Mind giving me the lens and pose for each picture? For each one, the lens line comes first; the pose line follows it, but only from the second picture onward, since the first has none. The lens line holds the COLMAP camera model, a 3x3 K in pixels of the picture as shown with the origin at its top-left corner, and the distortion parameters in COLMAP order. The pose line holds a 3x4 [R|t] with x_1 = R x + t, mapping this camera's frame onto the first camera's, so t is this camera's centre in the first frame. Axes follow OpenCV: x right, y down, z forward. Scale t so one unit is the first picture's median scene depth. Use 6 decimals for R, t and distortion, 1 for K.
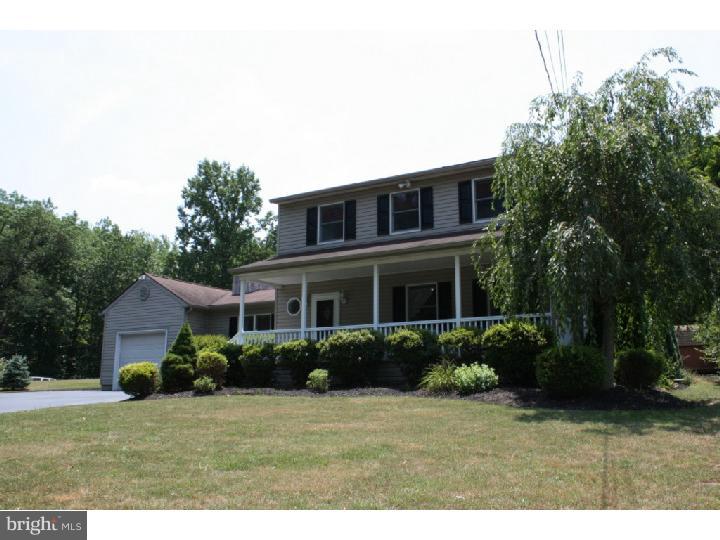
lens RADIAL K [[600.2, 0, 360.8], [0, 600.2, 259.3], [0, 0, 1]] dist [-0.177109, 0.151589]
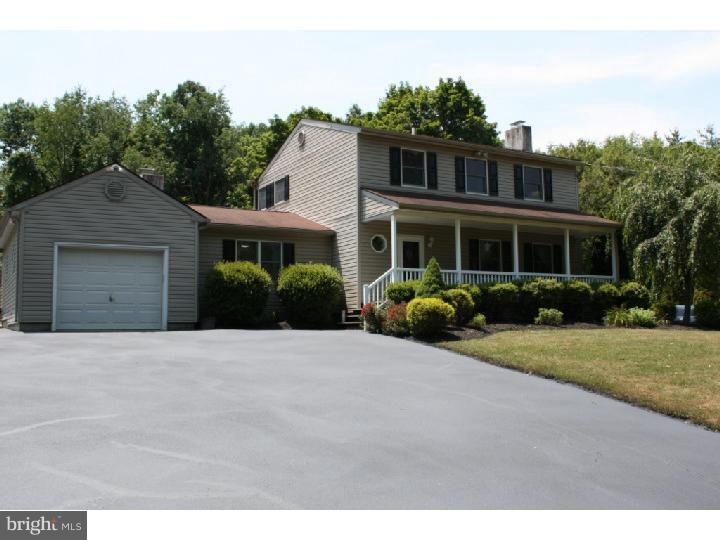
lens RADIAL K [[600.2, 0, 360.8], [0, 600.2, 259.3], [0, 0, 1]] dist [-0.177109, 0.151589]
pose [[0.606688, 0.100748, 0.788530, -0.944911], [-0.165228, 0.986255, 0.001114, 0.113490], [-0.777579, -0.130963, 0.614996, 0.438756]]
